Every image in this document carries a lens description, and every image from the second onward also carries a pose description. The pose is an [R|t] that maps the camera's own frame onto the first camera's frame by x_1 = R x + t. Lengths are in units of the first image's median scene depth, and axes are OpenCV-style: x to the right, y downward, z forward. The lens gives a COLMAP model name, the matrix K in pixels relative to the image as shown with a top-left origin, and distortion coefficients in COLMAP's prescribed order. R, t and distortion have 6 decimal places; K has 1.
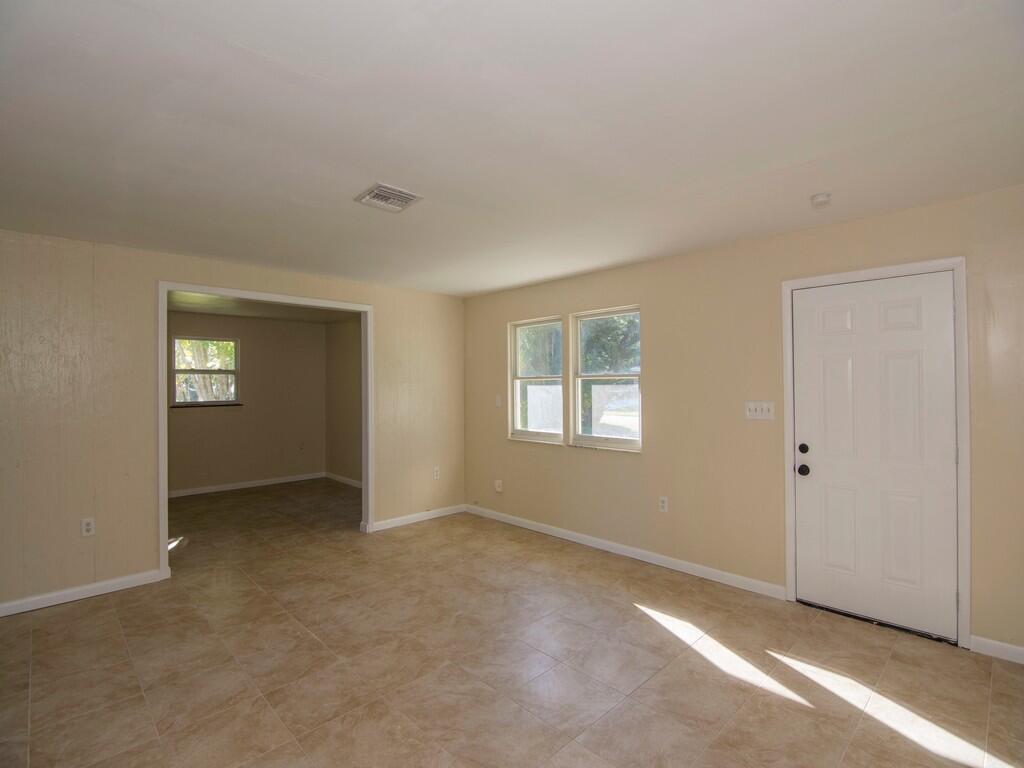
lens RADIAL K [[494.0, 0, 515.9], [0, 494.0, 383.9], [0, 0, 1]] dist [-0.001548, -0.010957]
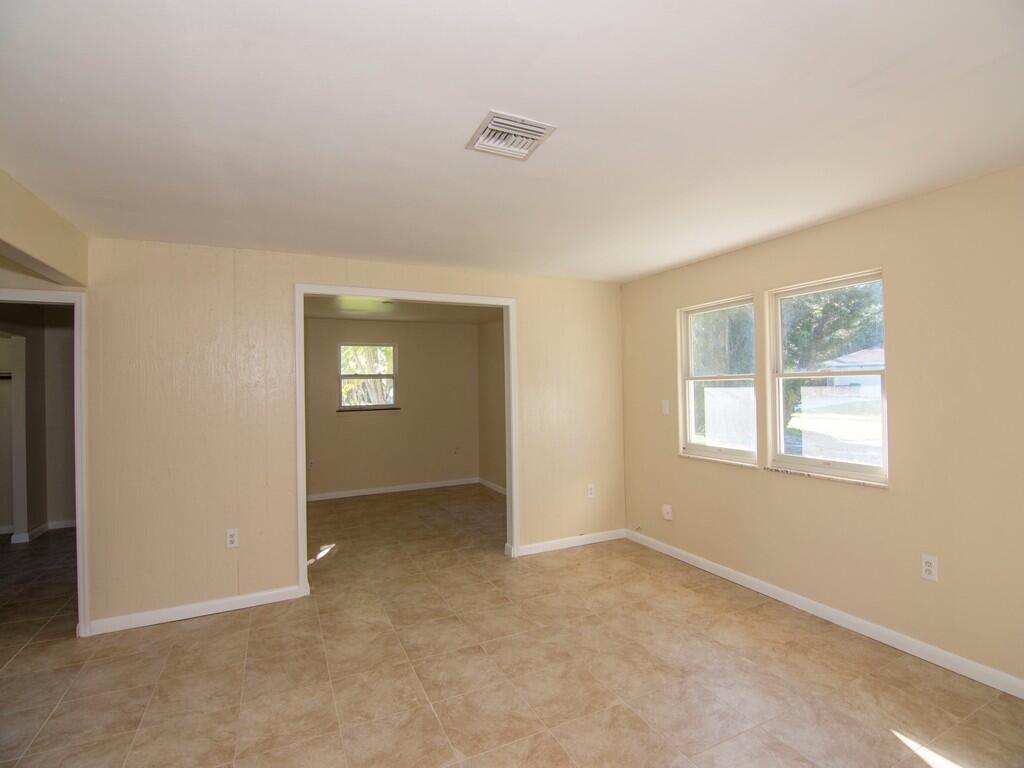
lens RADIAL K [[494.0, 0, 515.9], [0, 494.0, 383.9], [0, 0, 1]] dist [-0.001548, -0.010957]
pose [[0.948331, -0.012109, -0.317052, -0.016228], [0.012591, 0.999921, -0.000528, -0.008458], [0.317033, -0.003491, 0.948408, 0.223777]]
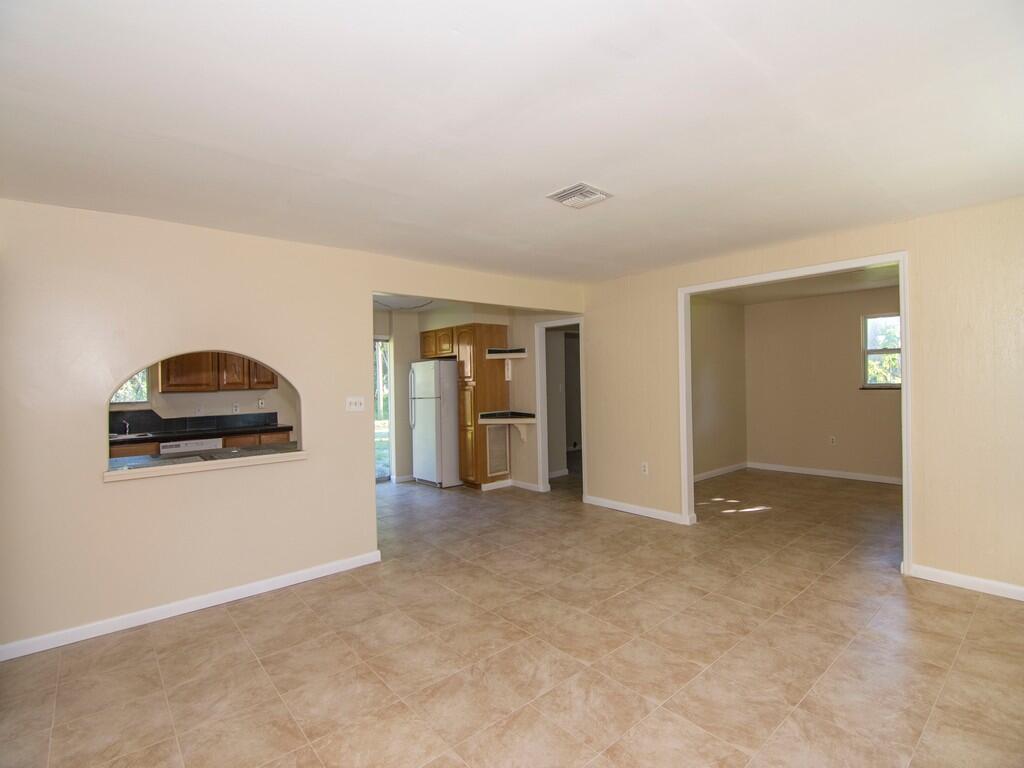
lens RADIAL K [[494.0, 0, 515.9], [0, 494.0, 383.9], [0, 0, 1]] dist [-0.001548, -0.010957]
pose [[-0.067778, 0.020229, -0.997495, 0.573239], [0.028146, 0.999435, 0.018355, 0.000440], [0.997303, -0.026832, -0.068309, 0.662232]]
